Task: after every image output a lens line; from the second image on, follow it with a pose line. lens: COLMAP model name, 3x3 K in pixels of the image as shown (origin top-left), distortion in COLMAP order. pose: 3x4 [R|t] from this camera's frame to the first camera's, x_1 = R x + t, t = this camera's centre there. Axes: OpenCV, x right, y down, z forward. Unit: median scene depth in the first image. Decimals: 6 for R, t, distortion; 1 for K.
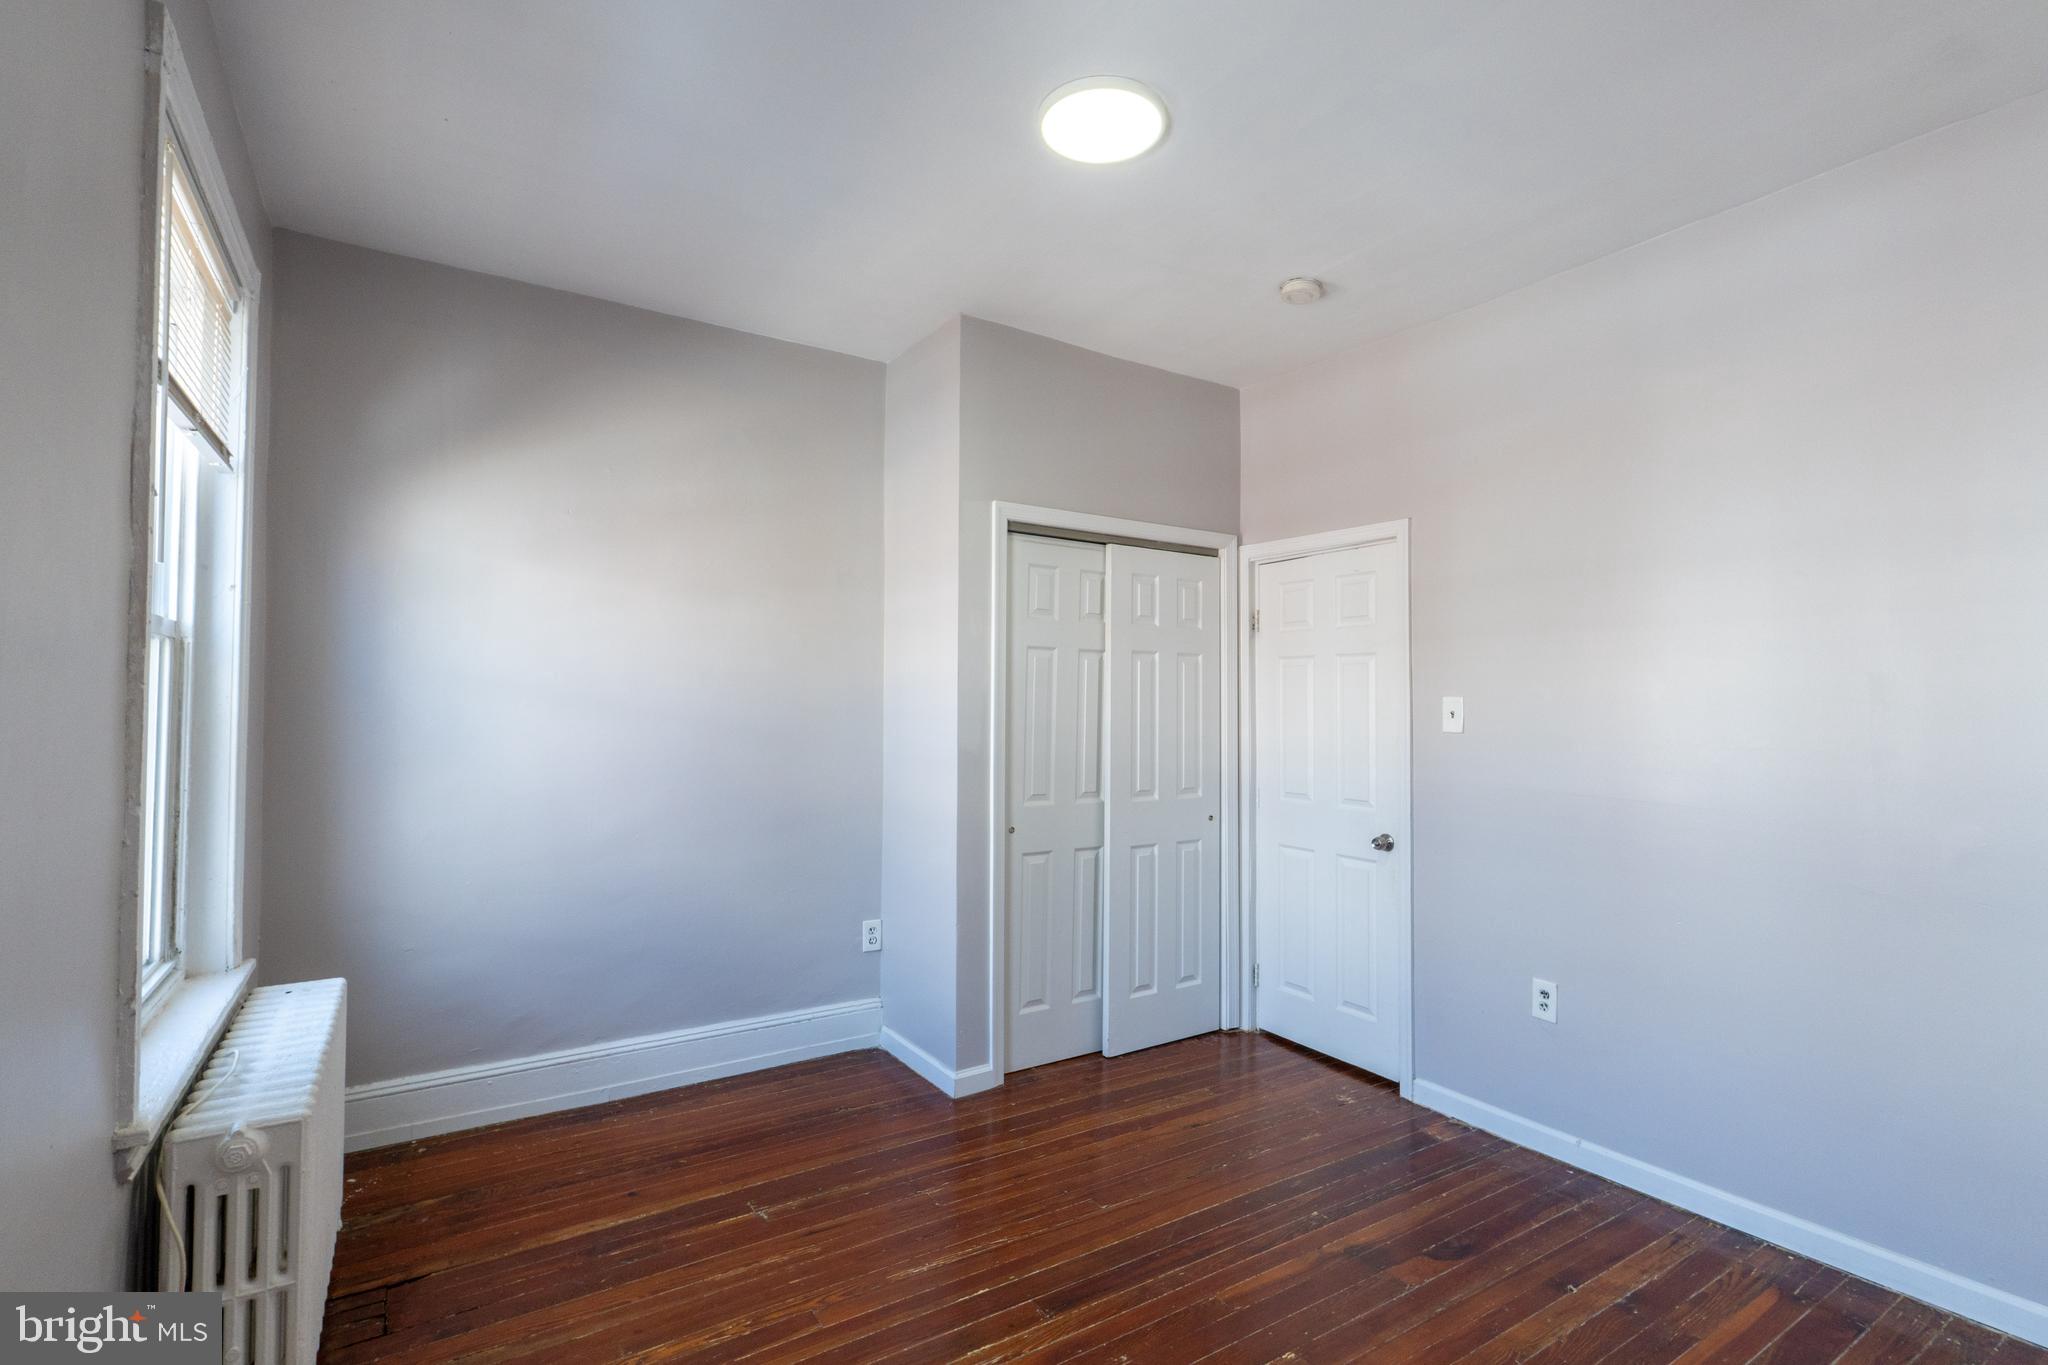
lens RADIAL K [[961.5, 0, 1024.0], [0, 961.5, 682.5], [0, 0, 1]] dist [-0.004904, -0.000373]
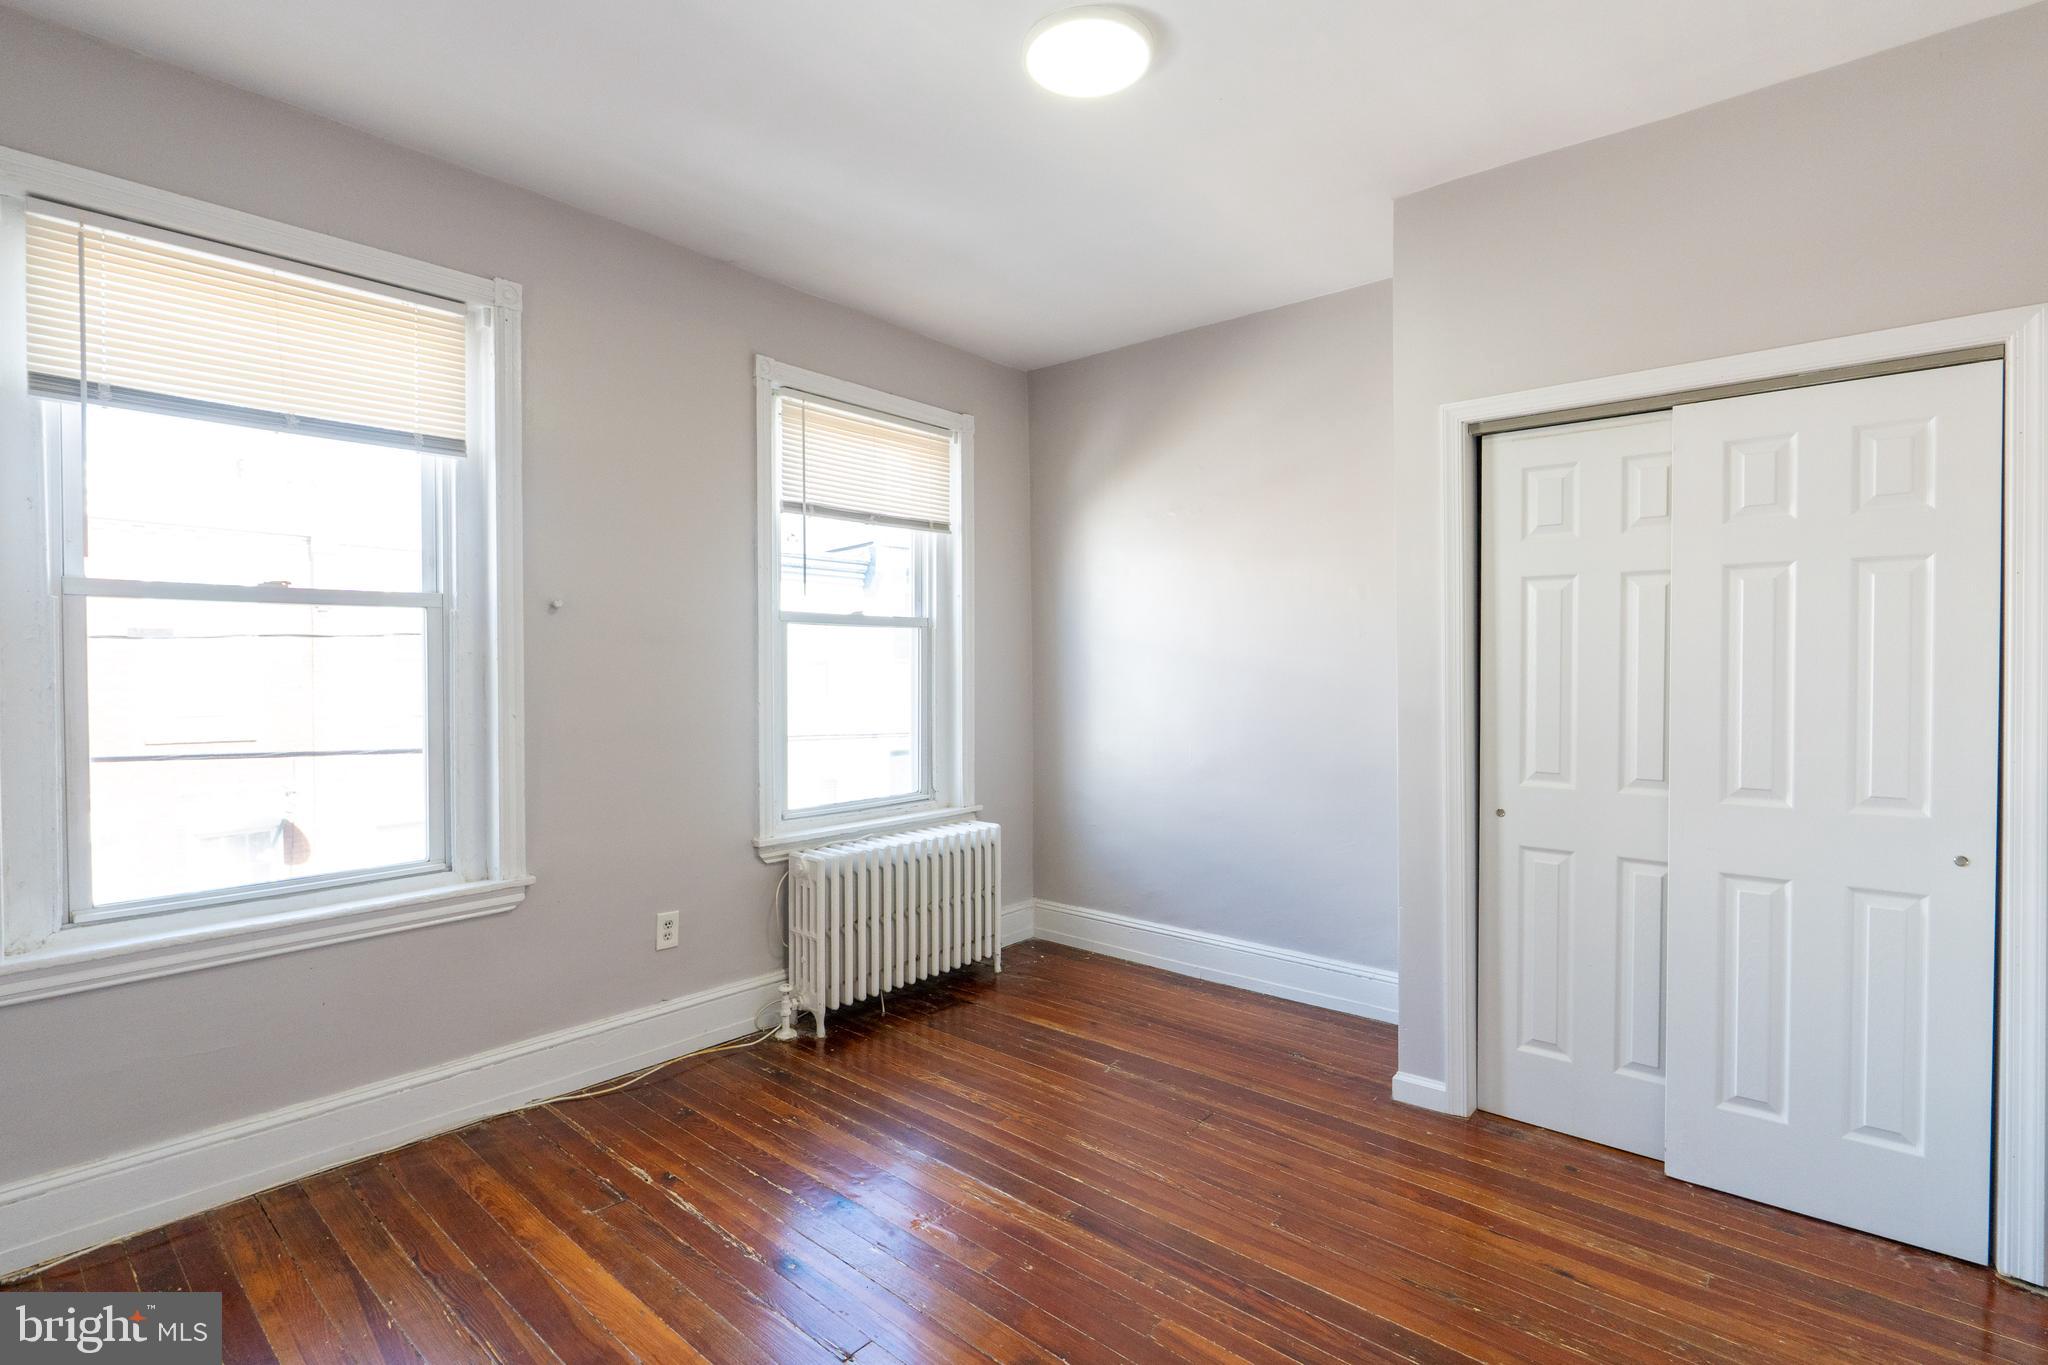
lens RADIAL K [[961.5, 0, 1024.0], [0, 961.5, 682.5], [0, 0, 1]] dist [-0.004904, -0.000373]
pose [[0.276269, 0.012001, -0.961005, 0.672168], [0.025832, 0.999468, 0.019908, 0.022141], [0.960733, -0.030325, 0.275812, 0.434863]]
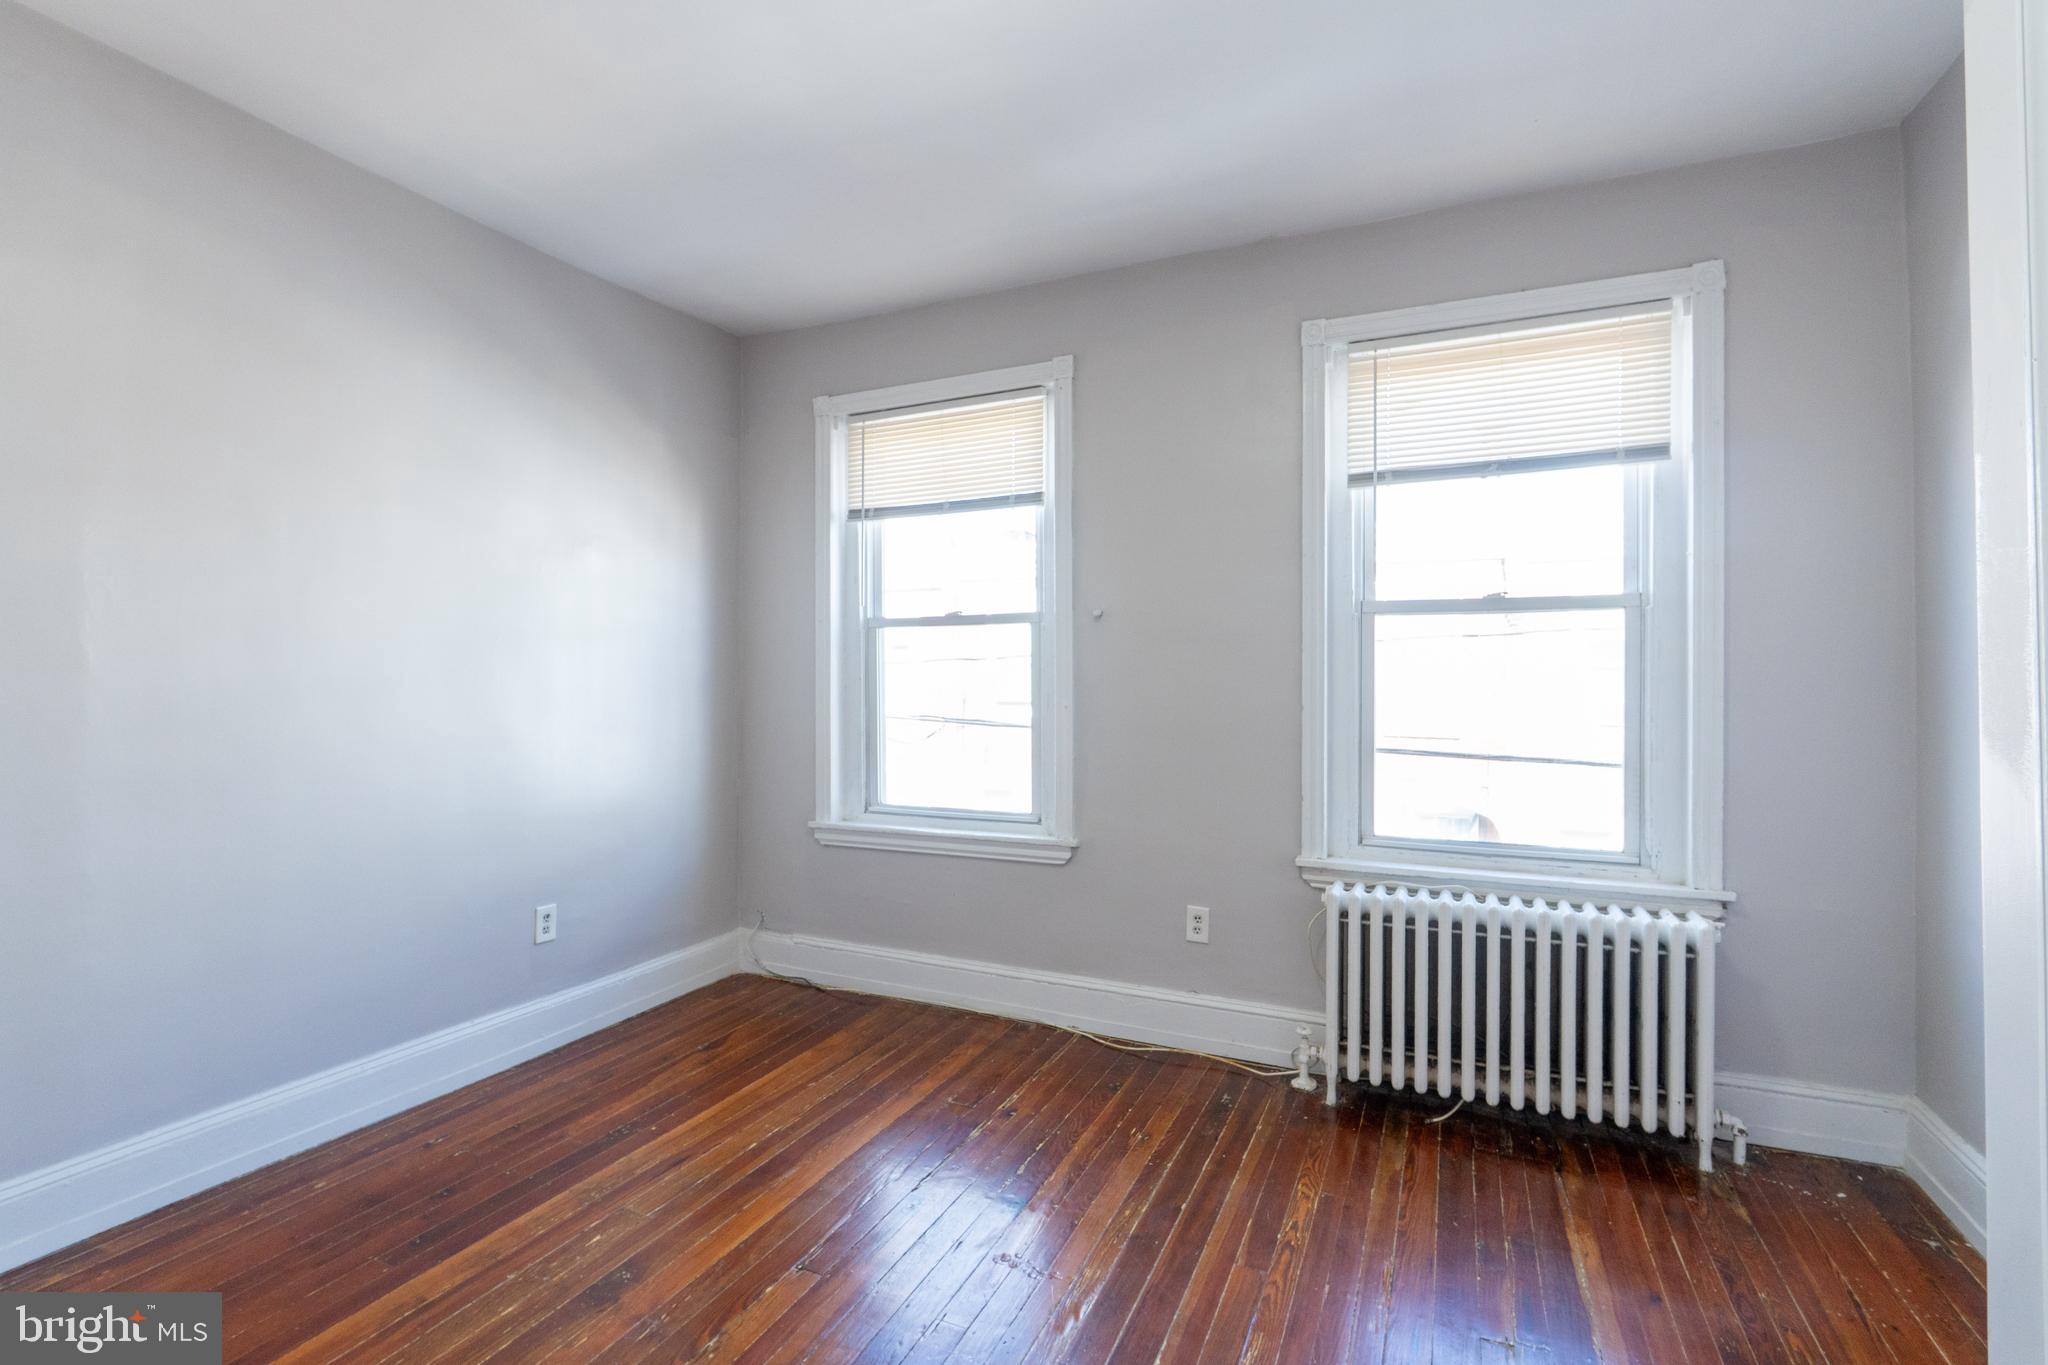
lens RADIAL K [[942.1, 0, 1012.5], [0, 942.1, 684.4], [0, 0, 1]] dist [-0.008483, -0.000448]
pose [[-0.852828, -0.006883, -0.522147, 0.315596], [0.005454, 0.999741, -0.022087, 0.055229], [0.522164, -0.021684, -0.852570, 1.081892]]
